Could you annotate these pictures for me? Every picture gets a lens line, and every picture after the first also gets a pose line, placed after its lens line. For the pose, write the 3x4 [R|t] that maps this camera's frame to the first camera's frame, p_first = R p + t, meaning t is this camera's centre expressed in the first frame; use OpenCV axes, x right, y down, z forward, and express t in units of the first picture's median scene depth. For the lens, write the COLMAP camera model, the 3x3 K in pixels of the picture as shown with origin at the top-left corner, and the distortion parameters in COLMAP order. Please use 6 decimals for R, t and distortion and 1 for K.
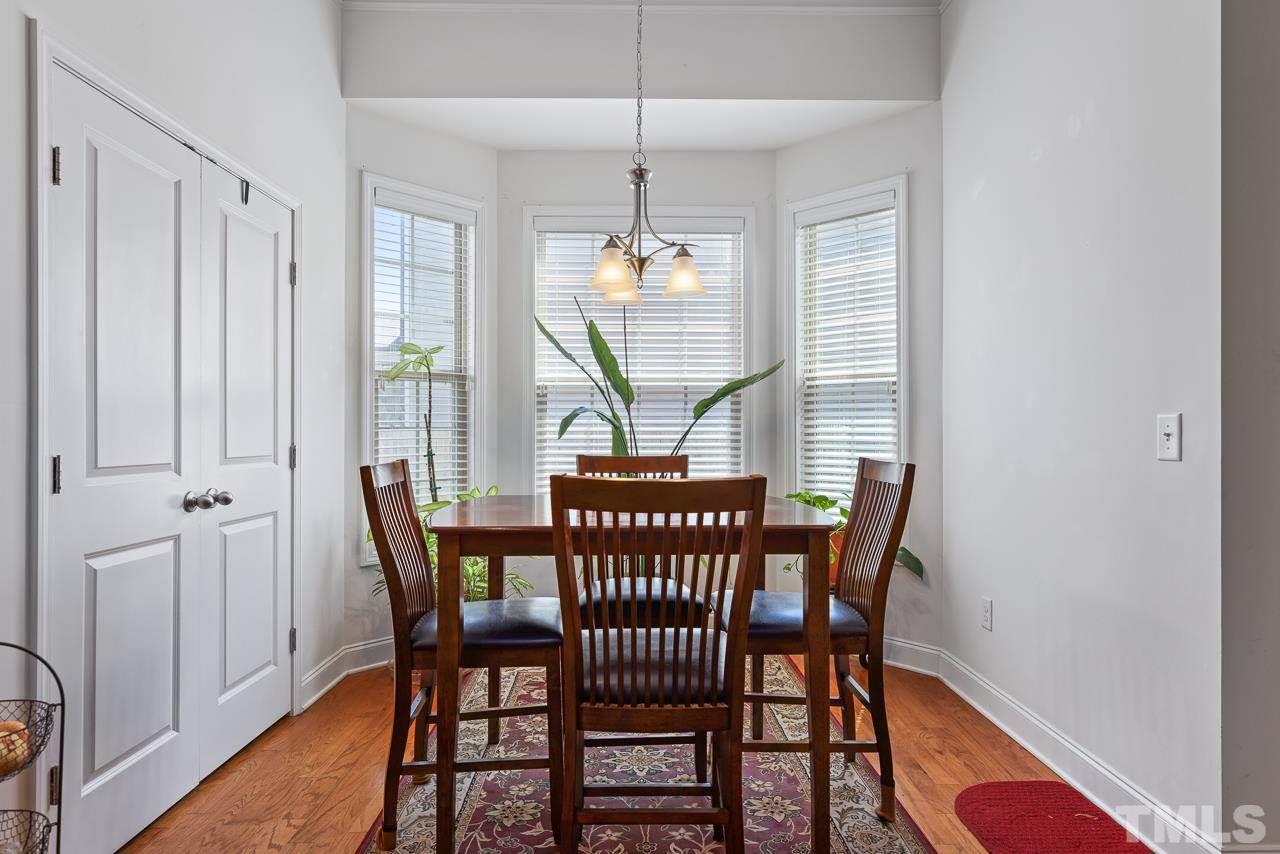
lens RADIAL K [[698.2, 0, 645.8], [0, 698.2, 437.8], [0, 0, 1]] dist [0.000066, 0.000024]
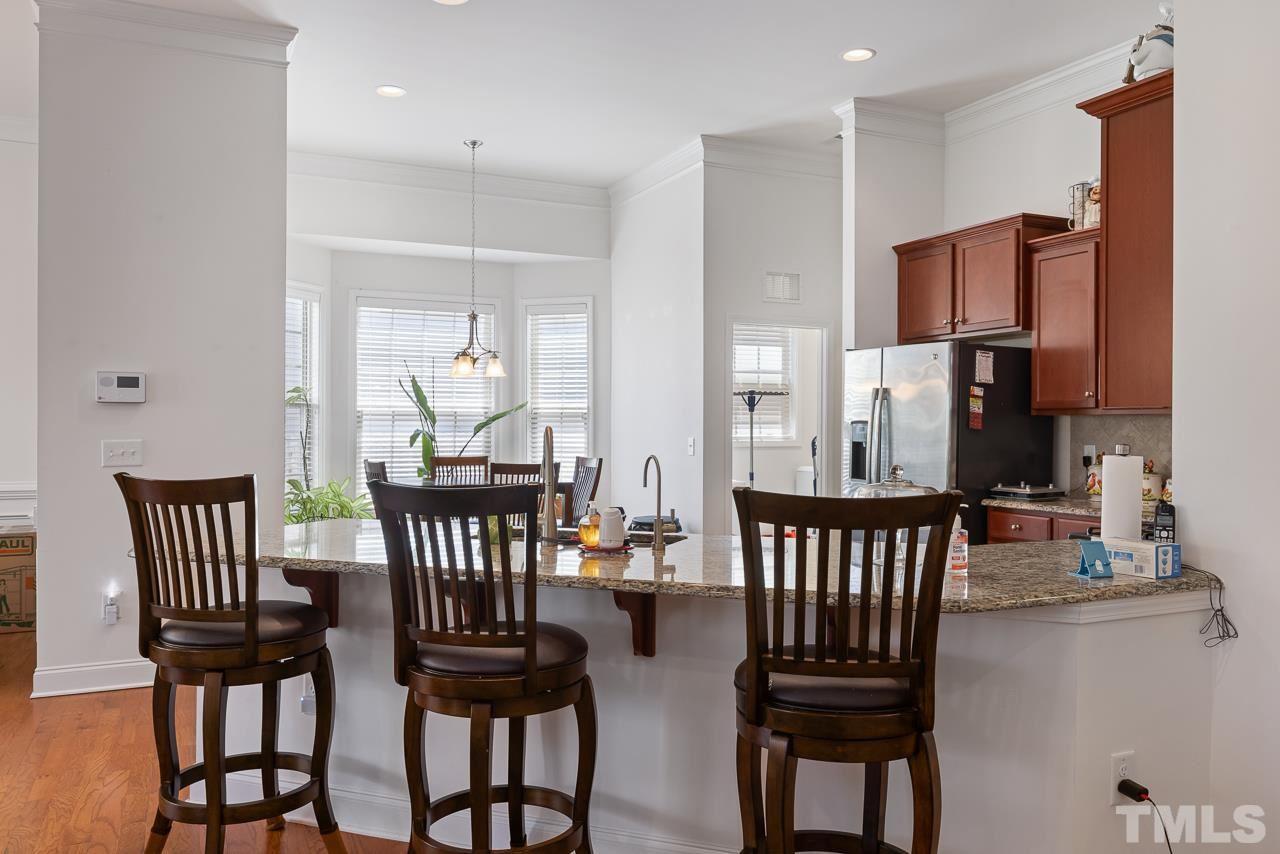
lens RADIAL K [[973.7, 0, 640.0], [0, 973.7, 427.0], [0, 0, 1]] dist [0.006992, 0.001750]
pose [[0.907475, 0.001622, 0.420103, -0.534885], [0.002261, 0.999959, -0.008744, -0.024639], [-0.420100, 0.008885, 0.907434, -1.242332]]
